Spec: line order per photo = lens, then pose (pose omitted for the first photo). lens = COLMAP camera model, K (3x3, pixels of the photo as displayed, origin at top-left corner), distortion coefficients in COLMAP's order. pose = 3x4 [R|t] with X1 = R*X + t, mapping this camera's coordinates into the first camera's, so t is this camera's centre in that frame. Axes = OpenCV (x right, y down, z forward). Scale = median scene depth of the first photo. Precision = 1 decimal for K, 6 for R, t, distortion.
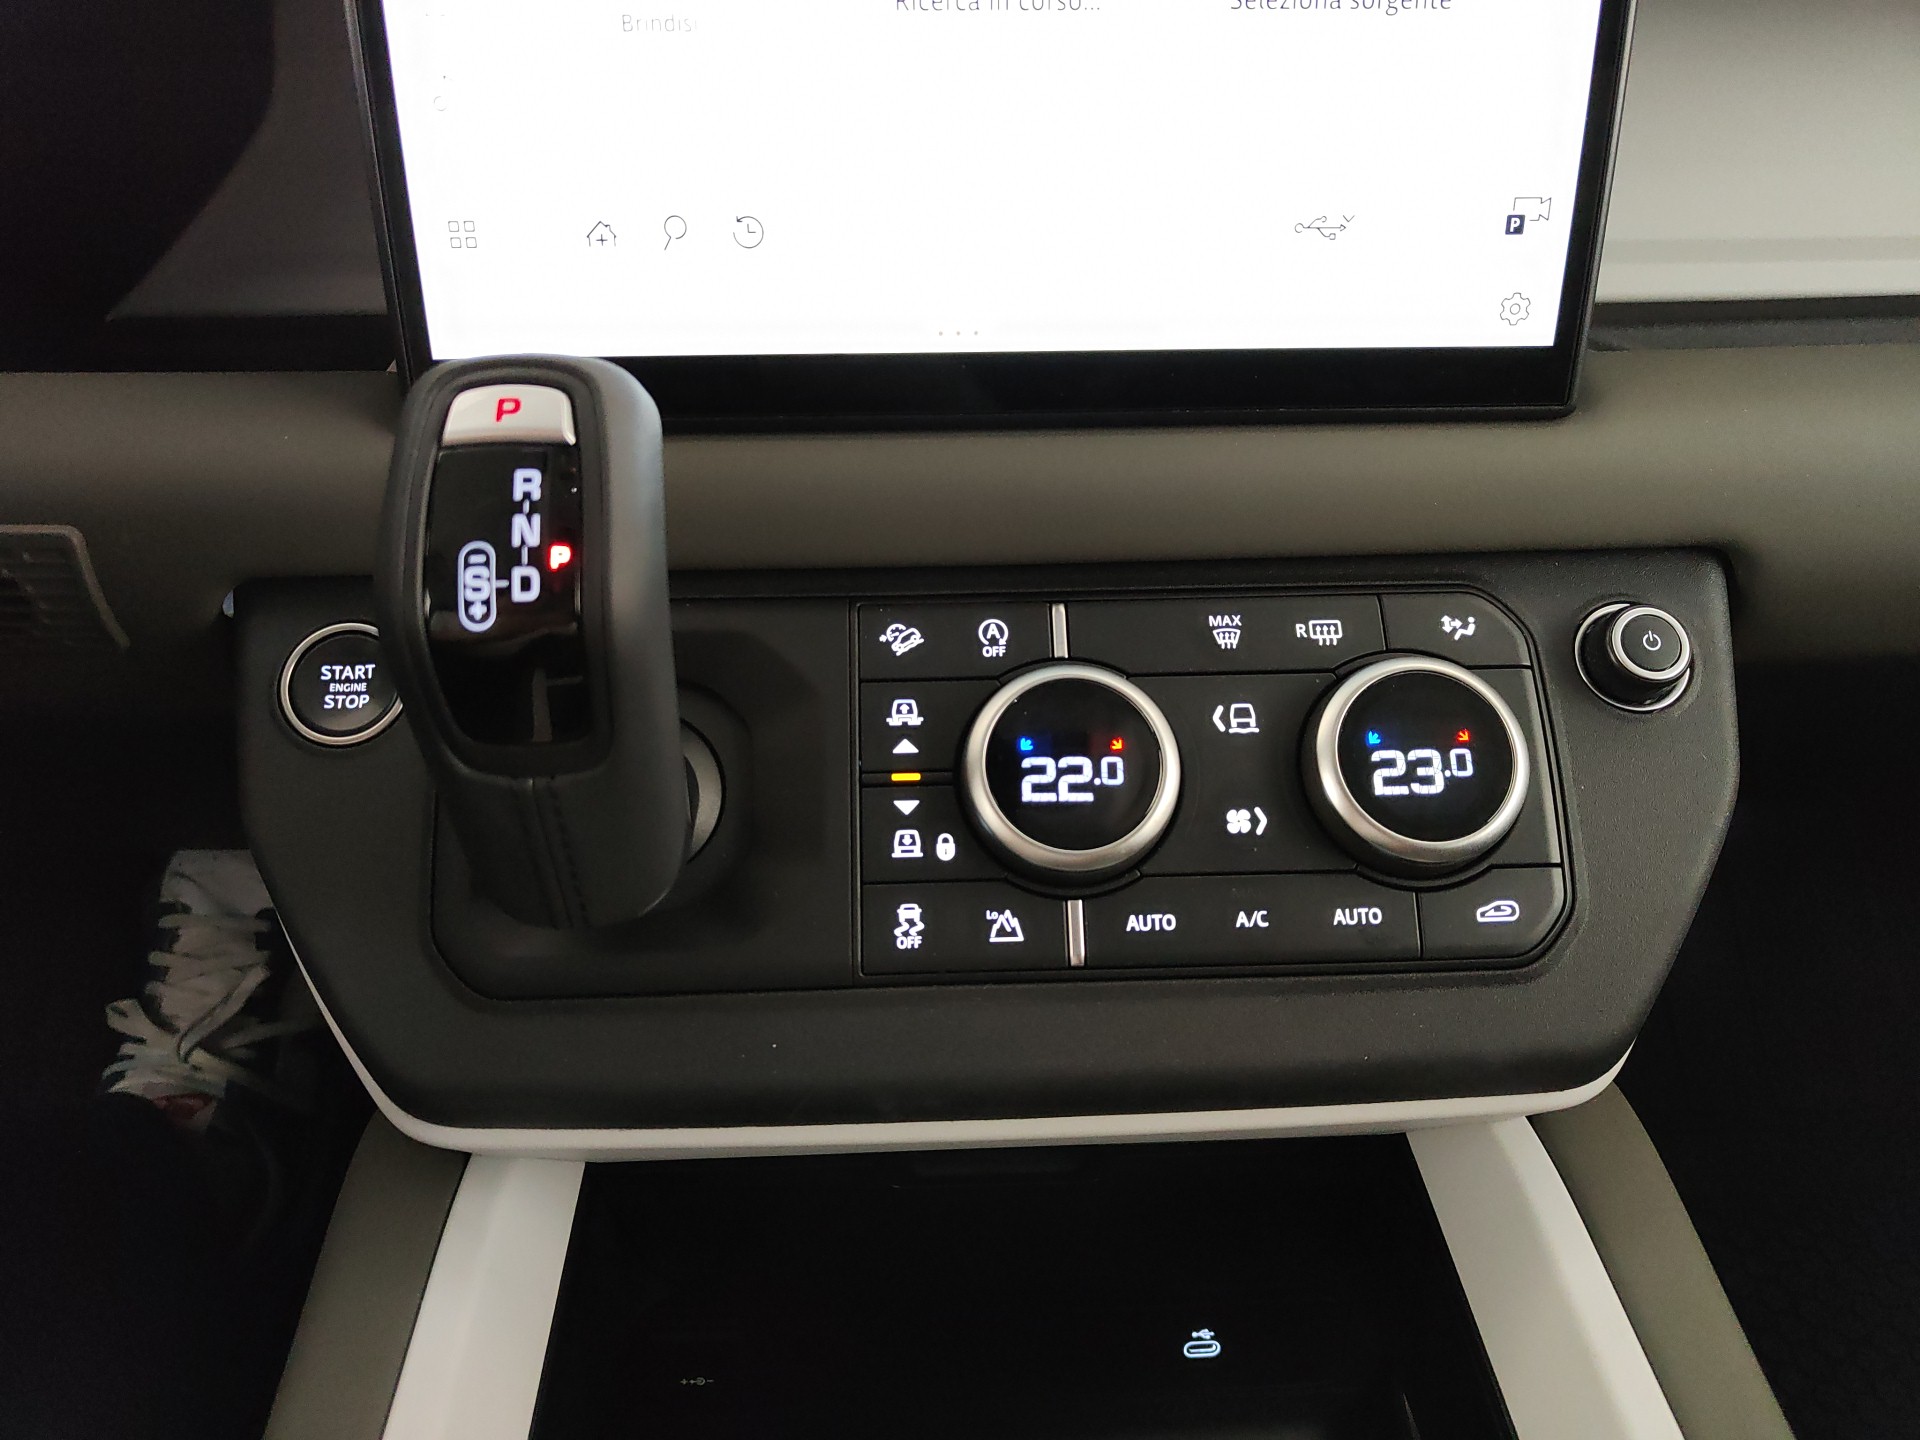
lens RADIAL K [[1373.7, 0, 965.0], [0, 1373.7, 727.3], [0, 0, 1]] dist [0.023945, -0.004956]
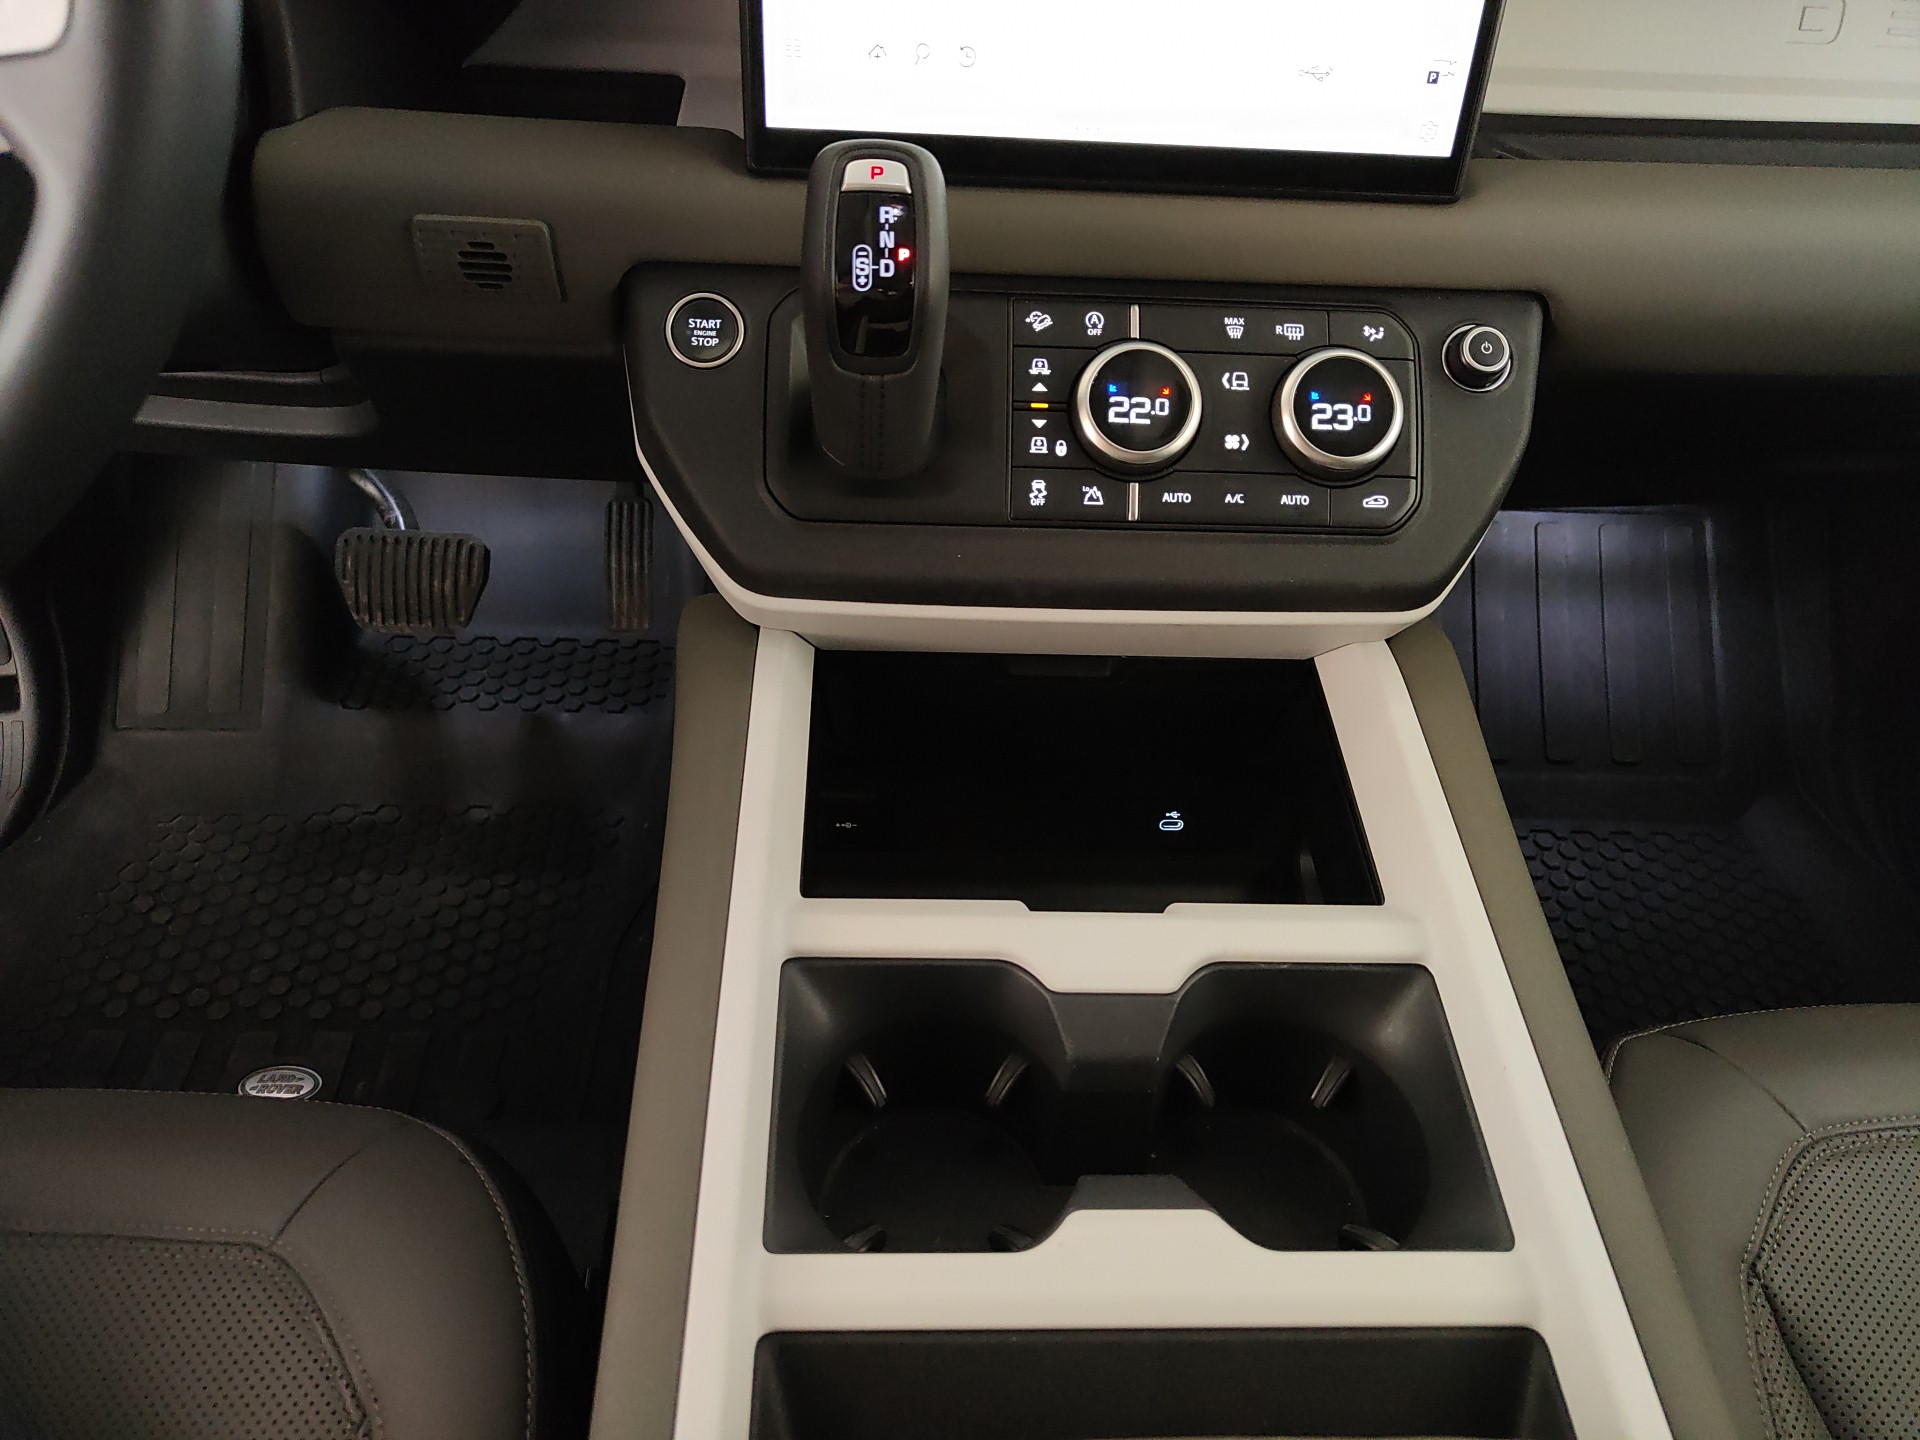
lens RADIAL K [[1373.7, 0, 965.0], [0, 1373.7, 727.3], [0, 0, 1]] dist [0.023945, -0.004956]
pose [[0.998428, 0.048361, 0.028338, -0.166092], [-0.052627, 0.982812, 0.176948, 0.132834], [-0.019293, -0.178161, 0.983812, -0.749829]]
